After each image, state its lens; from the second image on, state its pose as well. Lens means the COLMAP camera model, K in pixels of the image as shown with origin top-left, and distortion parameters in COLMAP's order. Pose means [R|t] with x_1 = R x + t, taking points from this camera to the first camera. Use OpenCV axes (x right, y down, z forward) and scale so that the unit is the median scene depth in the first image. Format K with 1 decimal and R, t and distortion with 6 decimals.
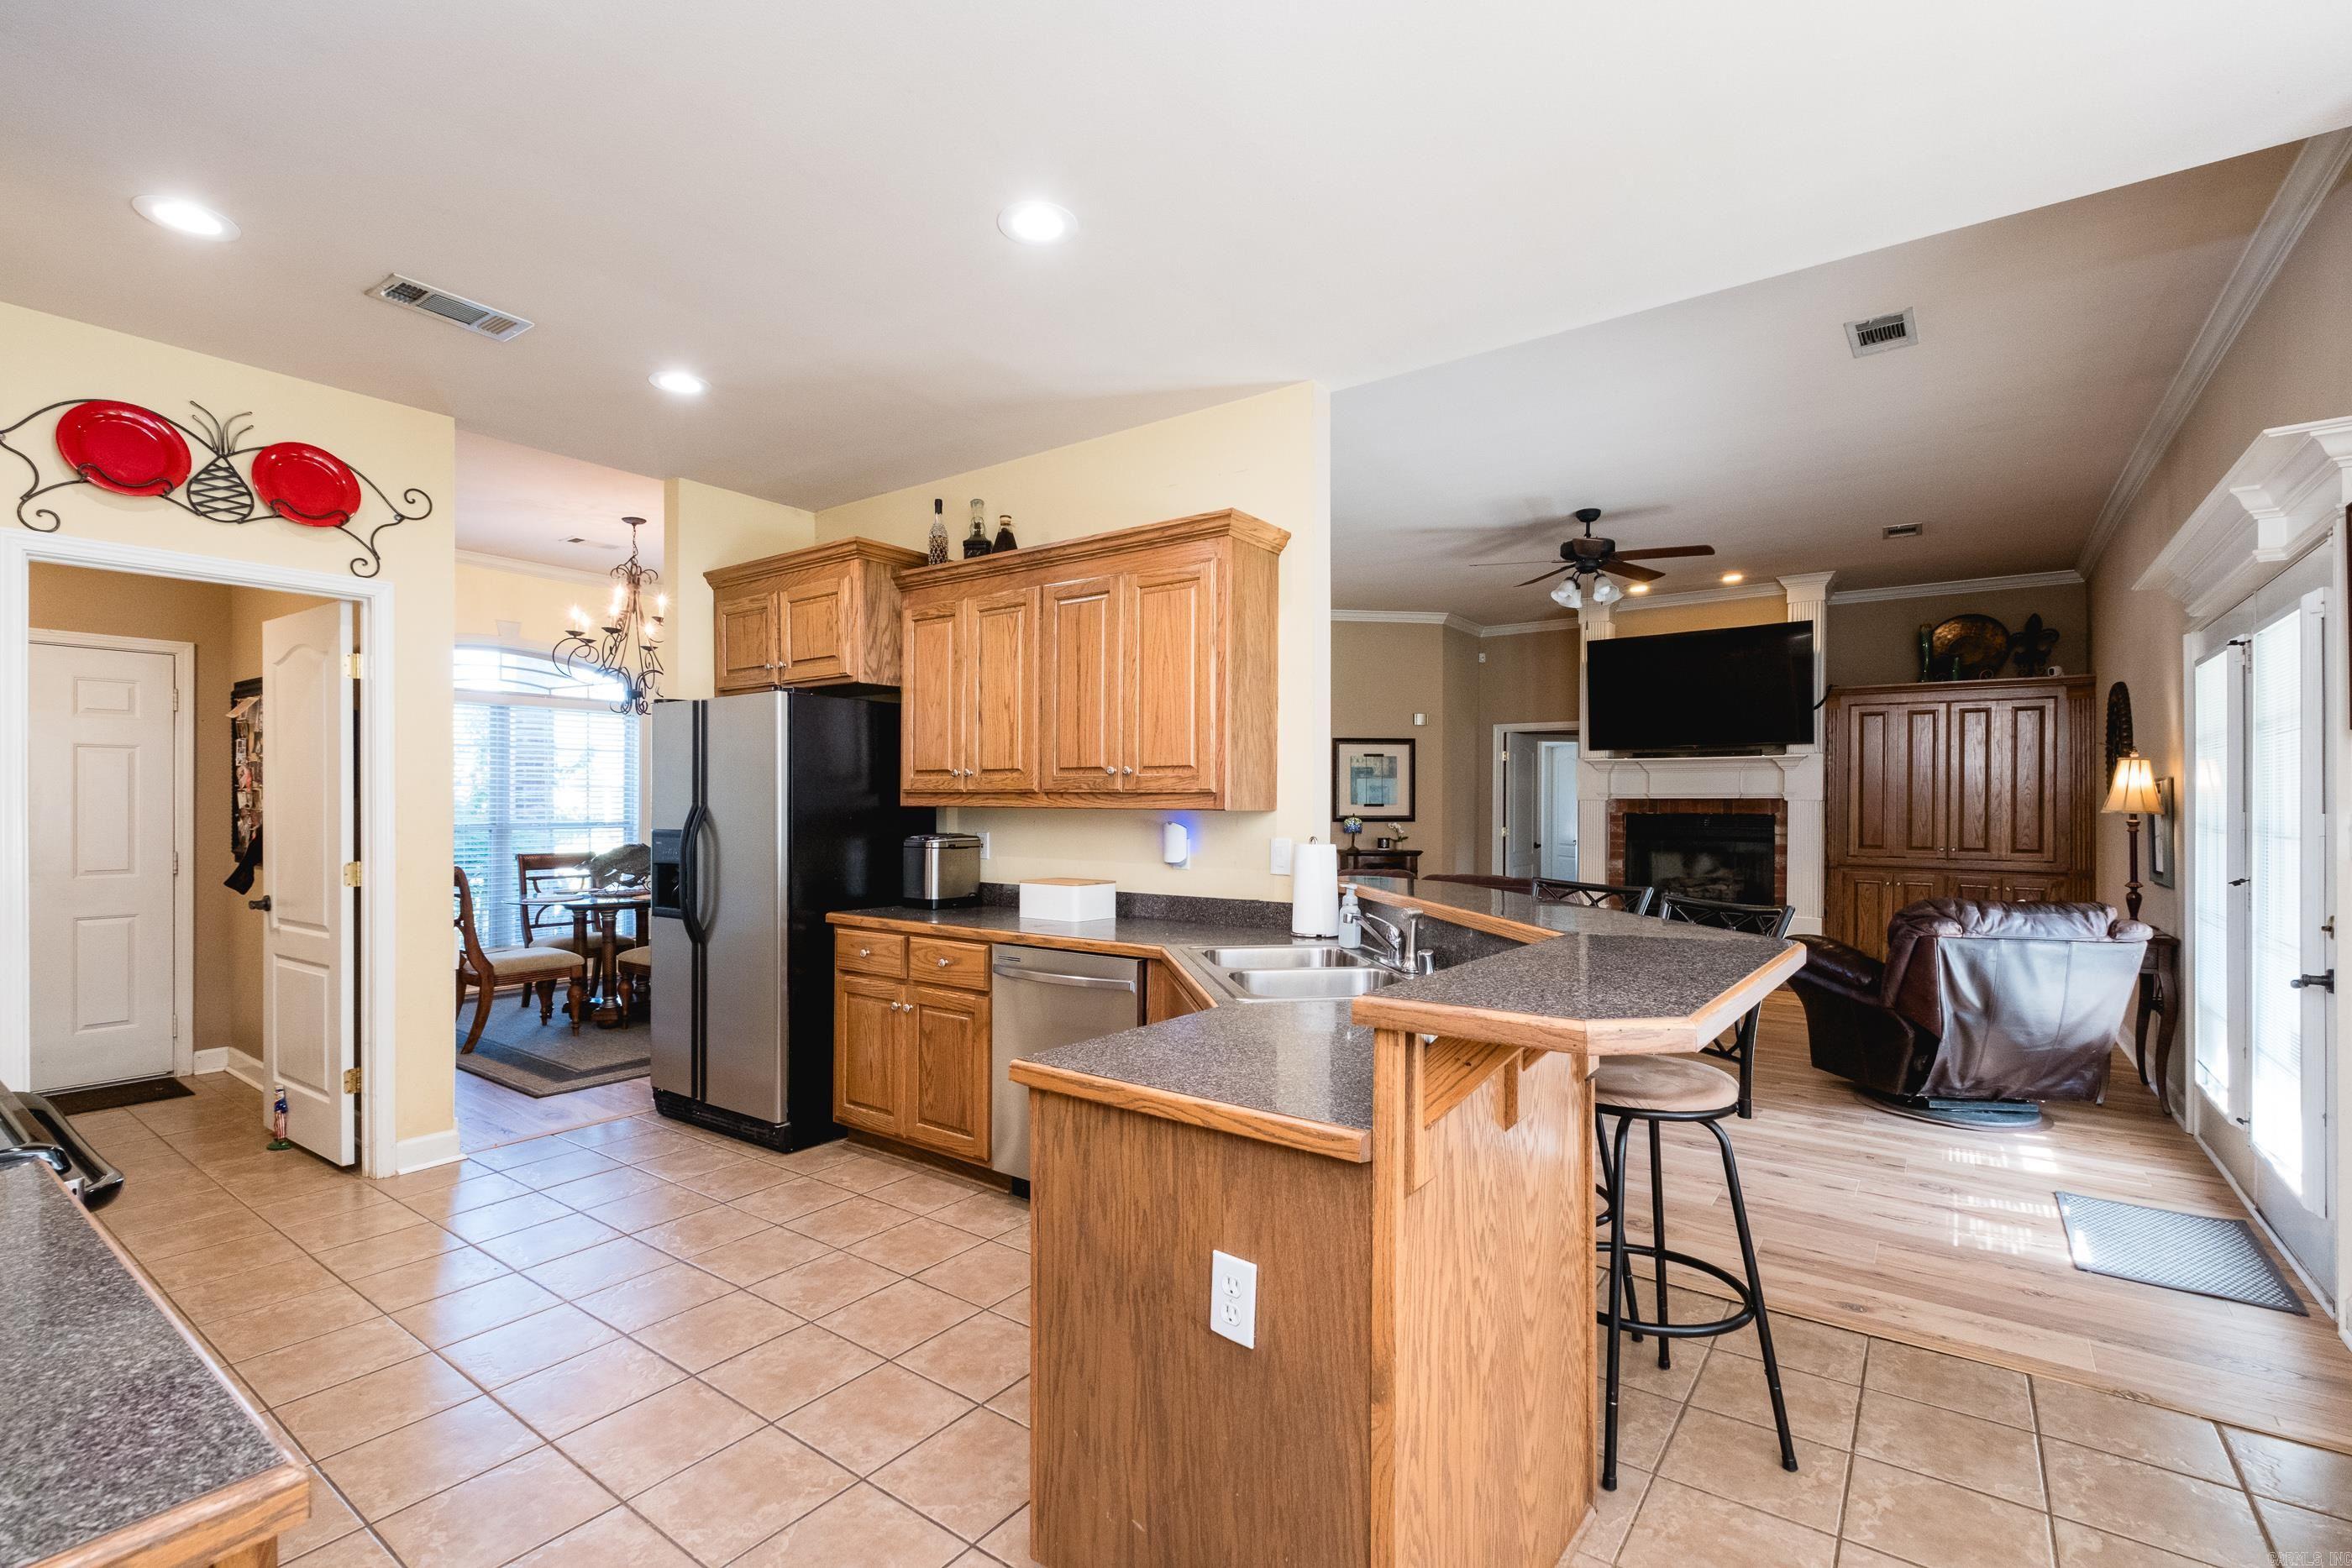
lens RADIAL K [[1038.0, 0, 1184.7], [0, 1038.0, 803.1], [0, 0, 1]] dist [0.029020, -0.000840]
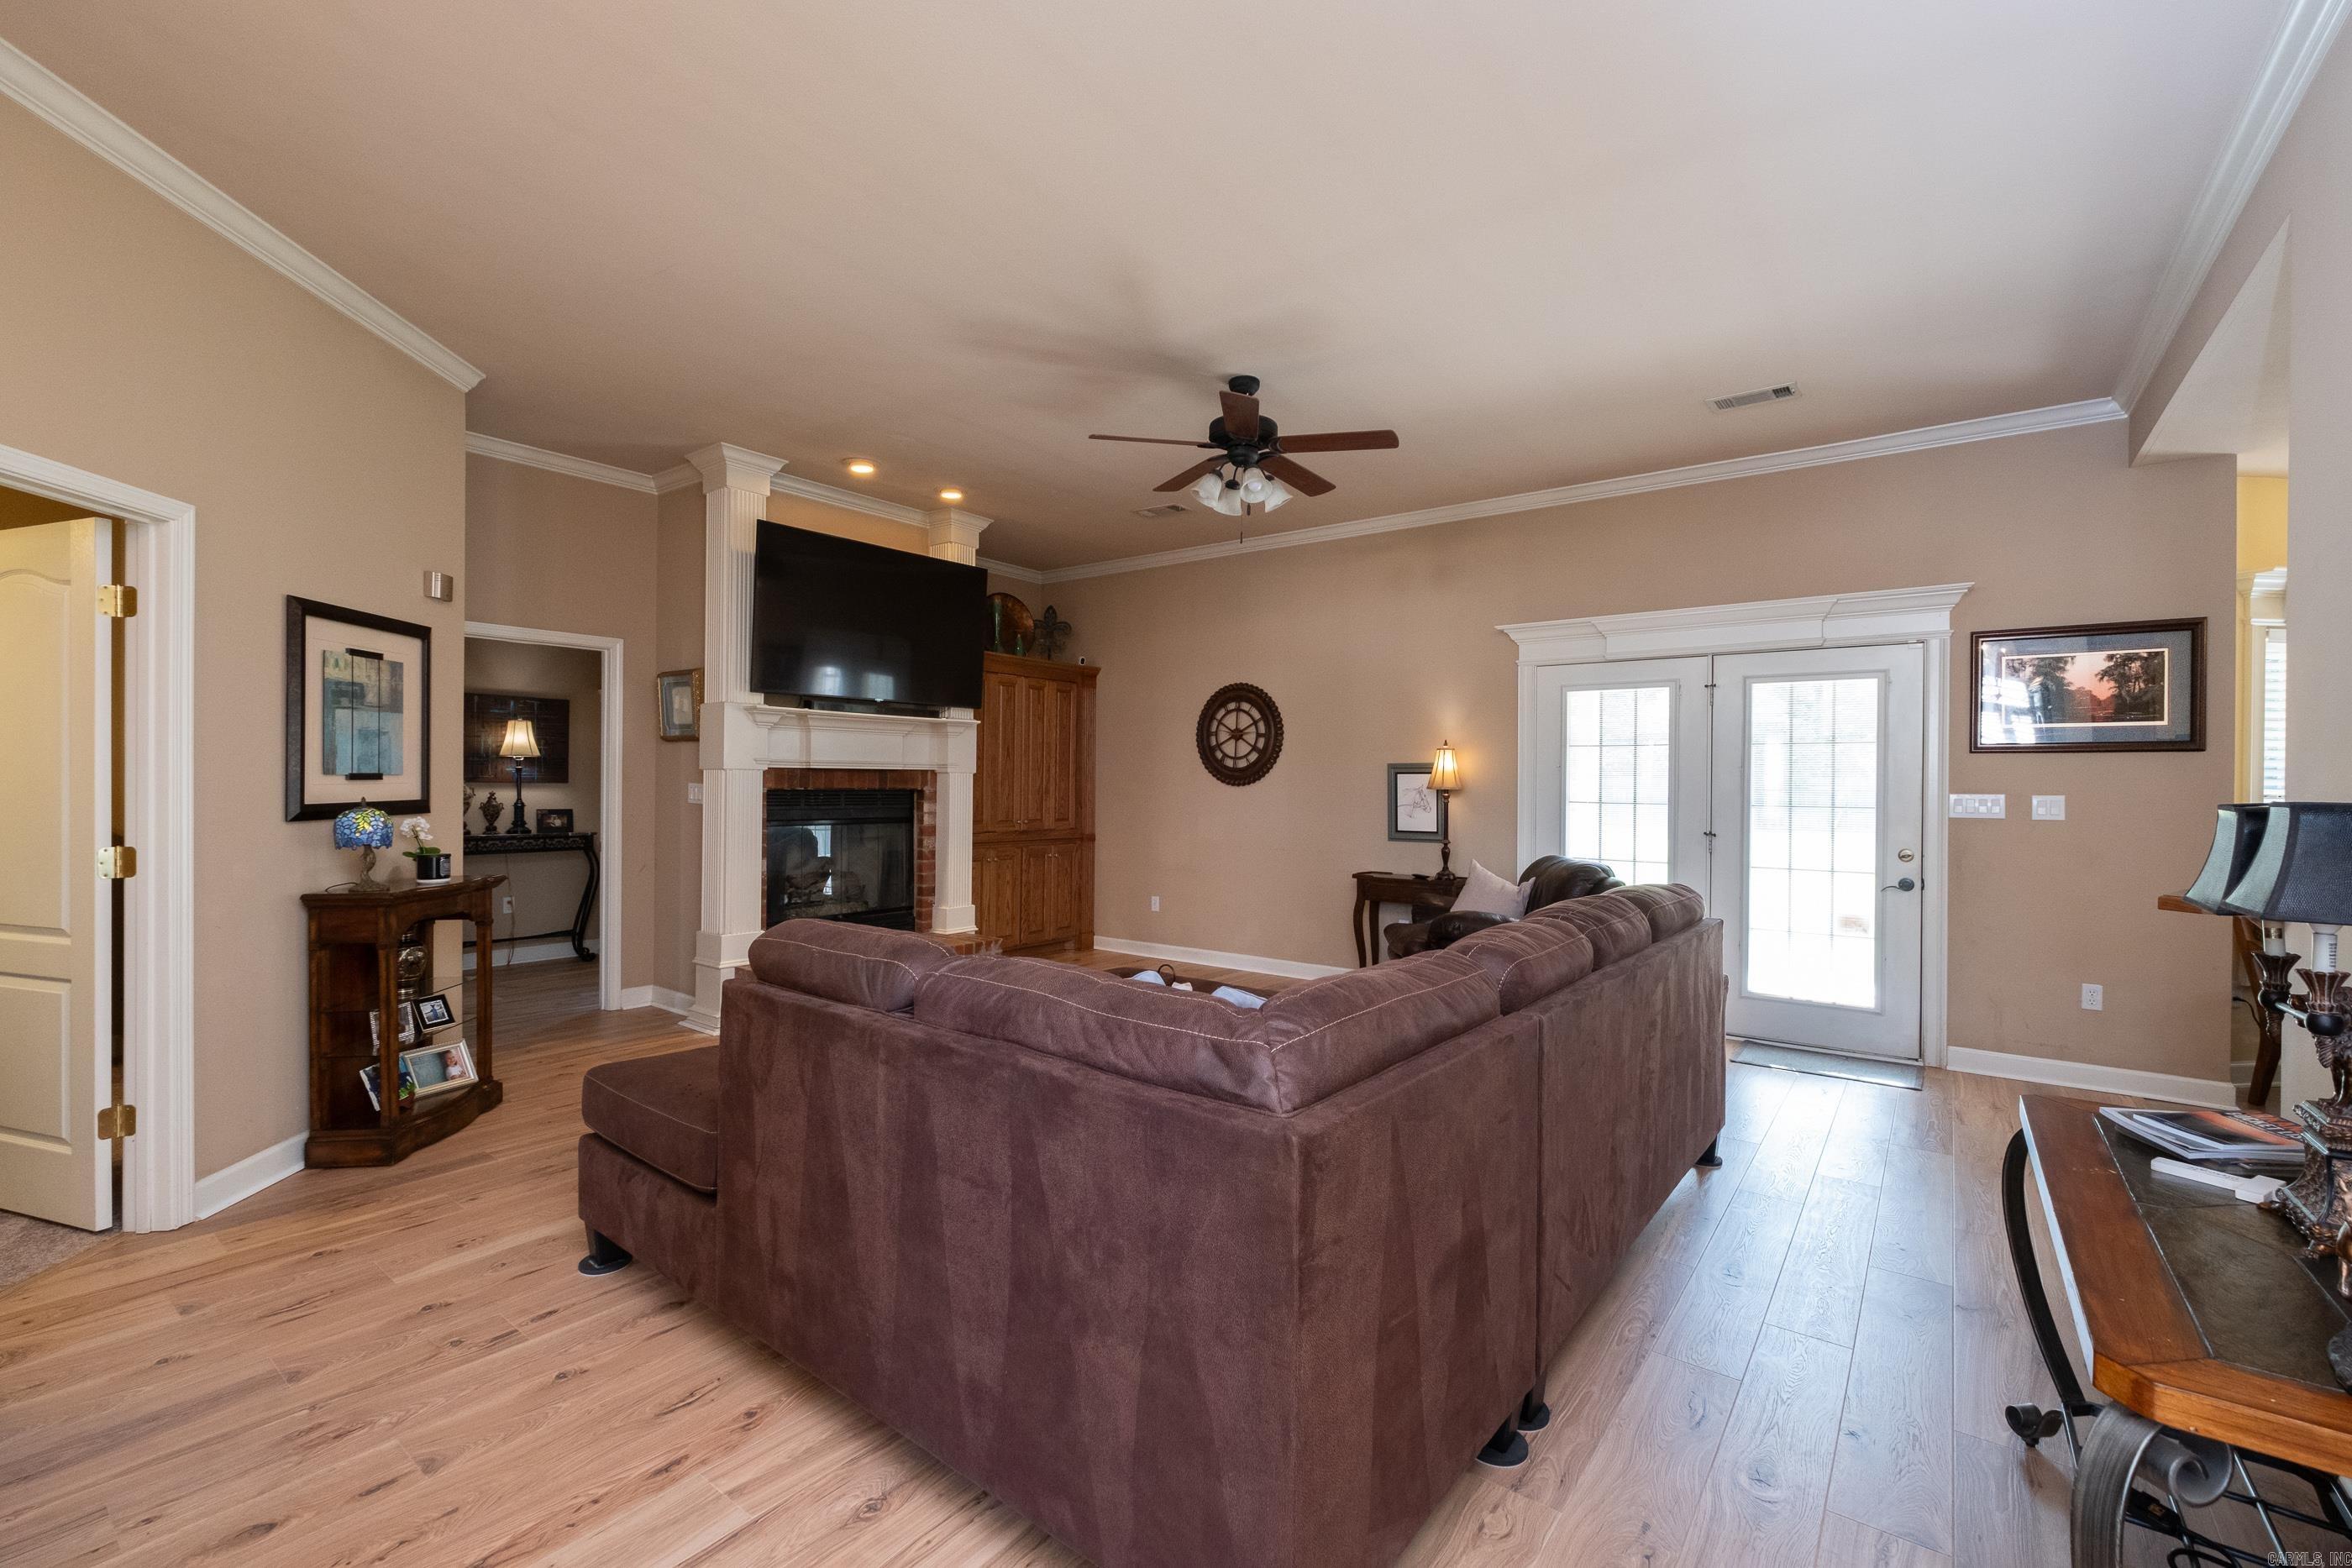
lens RADIAL K [[1007.8, 0, 1187.0], [0, 1007.8, 774.1], [0, 0, 1]] dist [0.002245, -0.000051]
pose [[0.014675, 0.001079, 0.999892, -0.466293], [-0.012854, 0.999917, -0.000890, -0.005664], [-0.999810, -0.012839, 0.014687, 1.455416]]
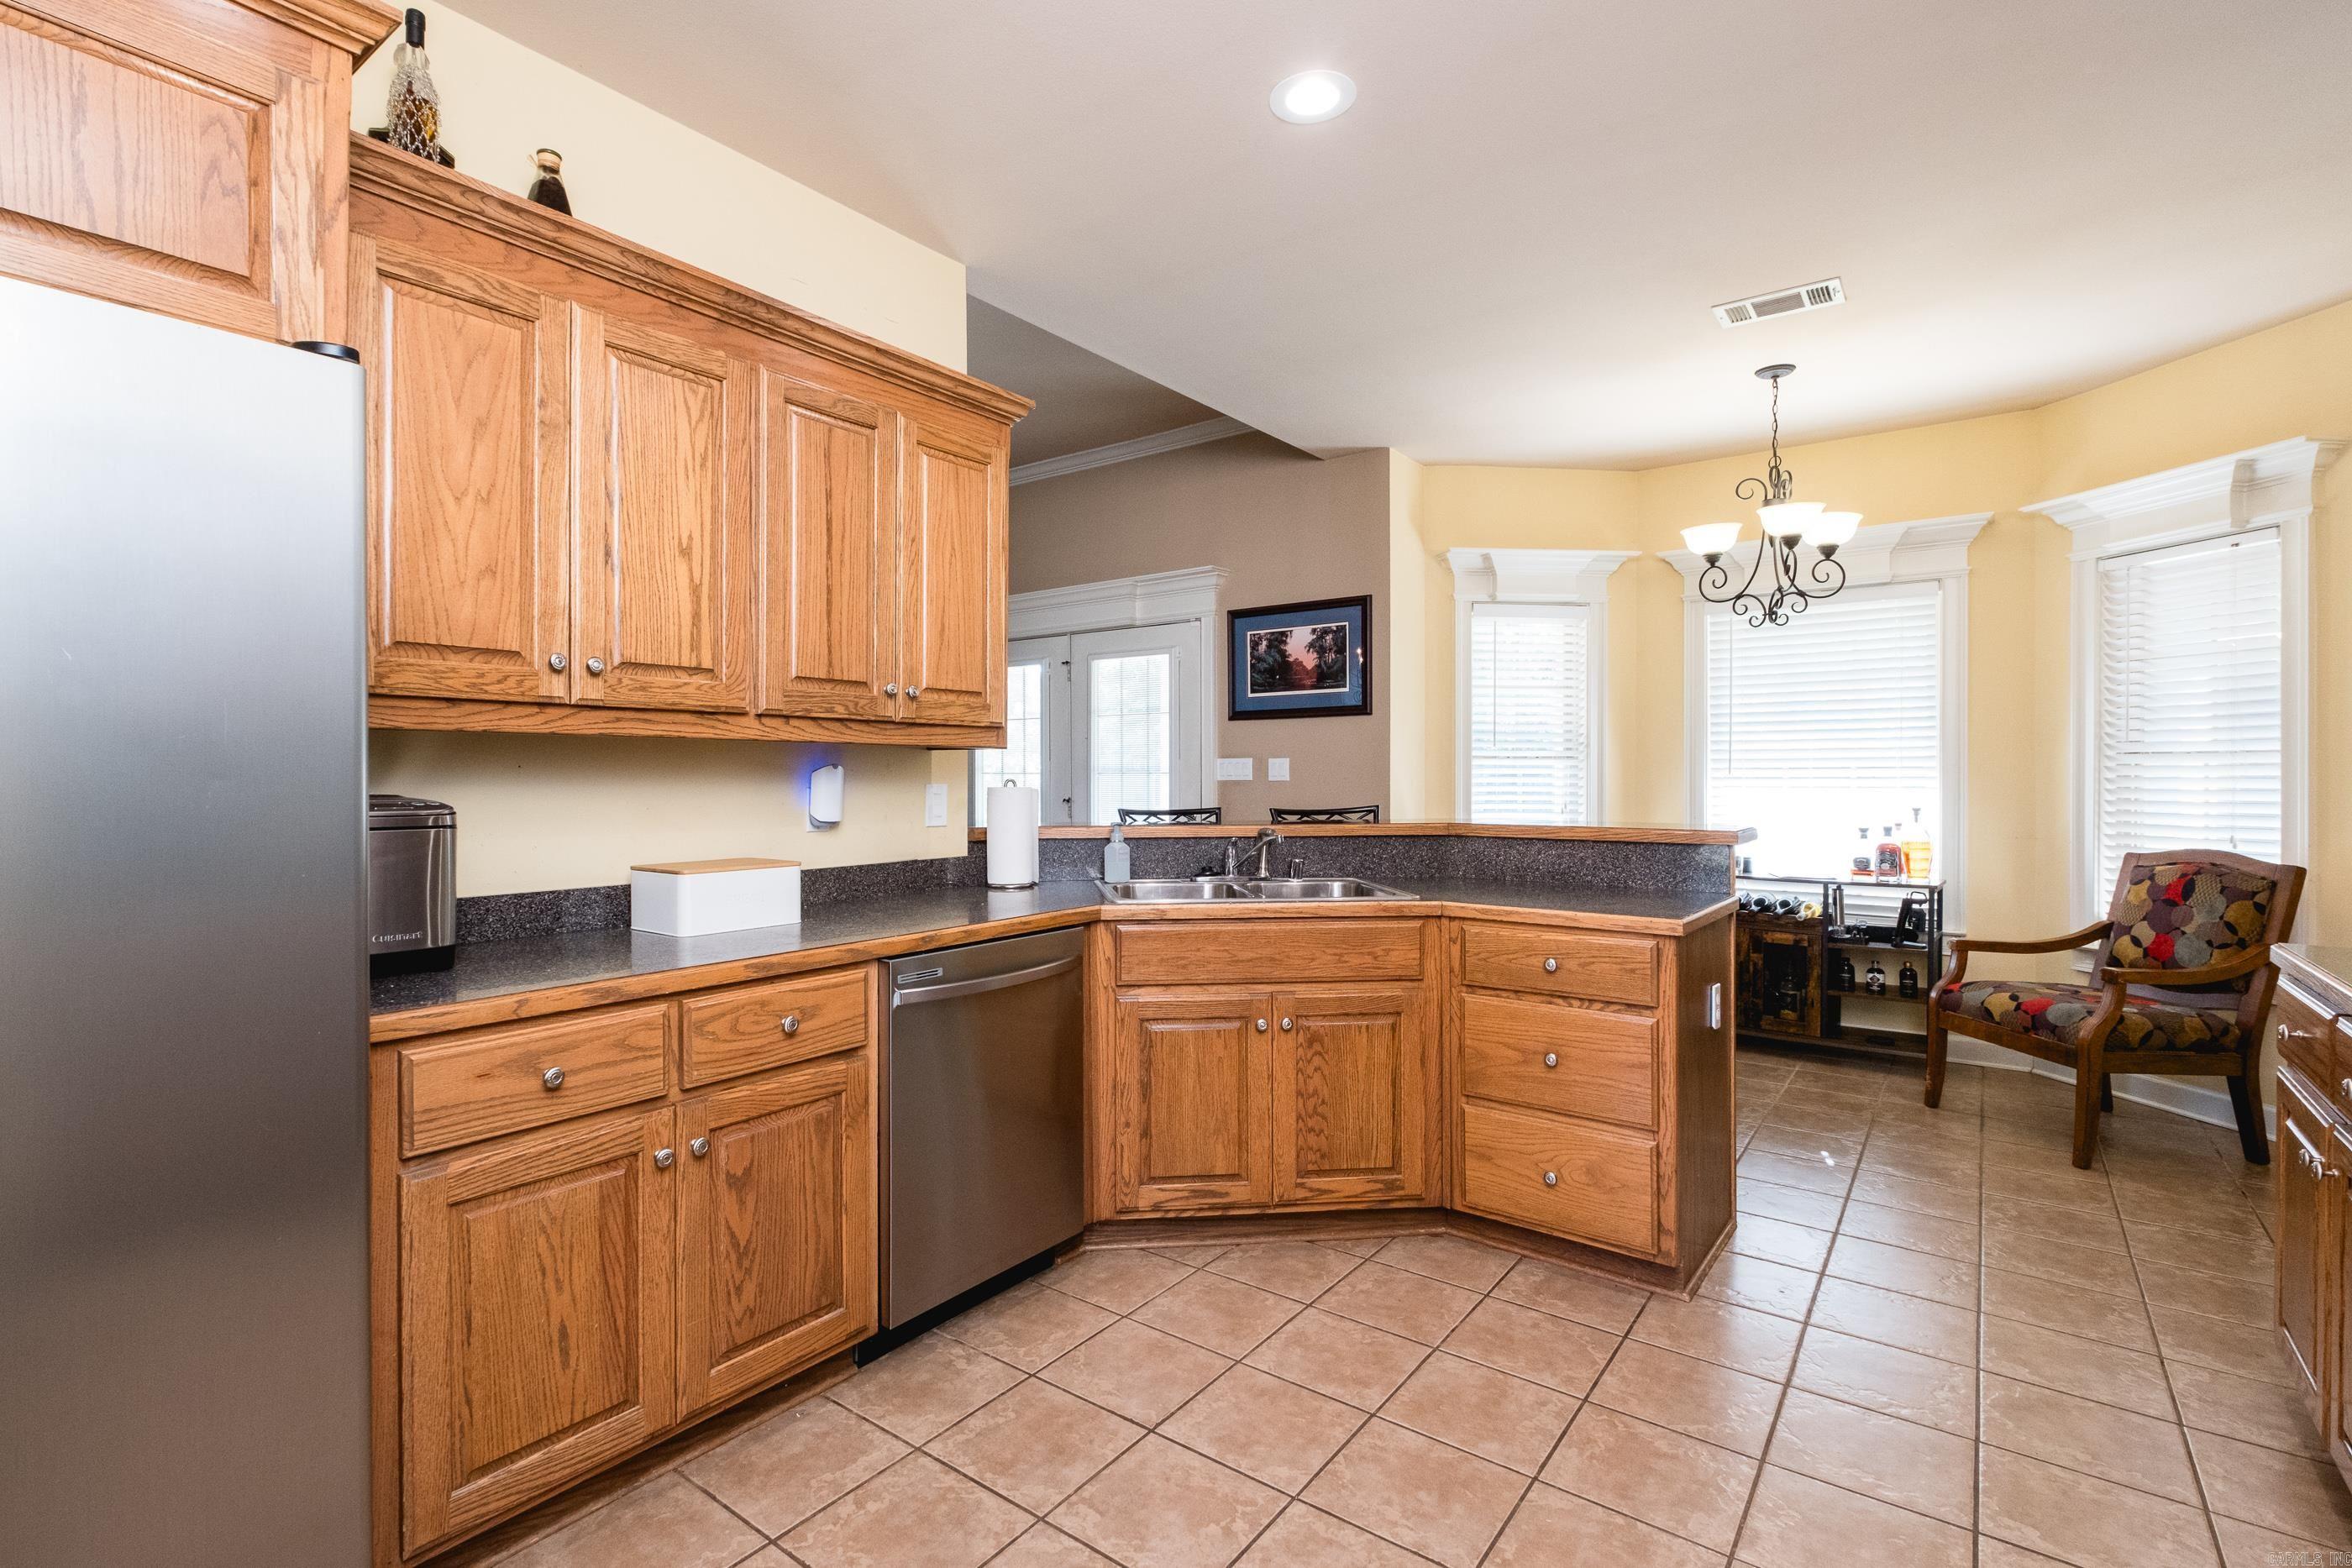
lens RADIAL K [[1084.1, 0, 1116.9], [0, 1084.1, 773.4], [0, 0, 1]] dist [0.003830, -0.004219]
pose [[0.046291, -0.005015, 0.998915, -0.663052], [-0.001662, 0.999986, 0.005097, 0.017826], [-0.998927, -0.001896, 0.046282, 0.681476]]
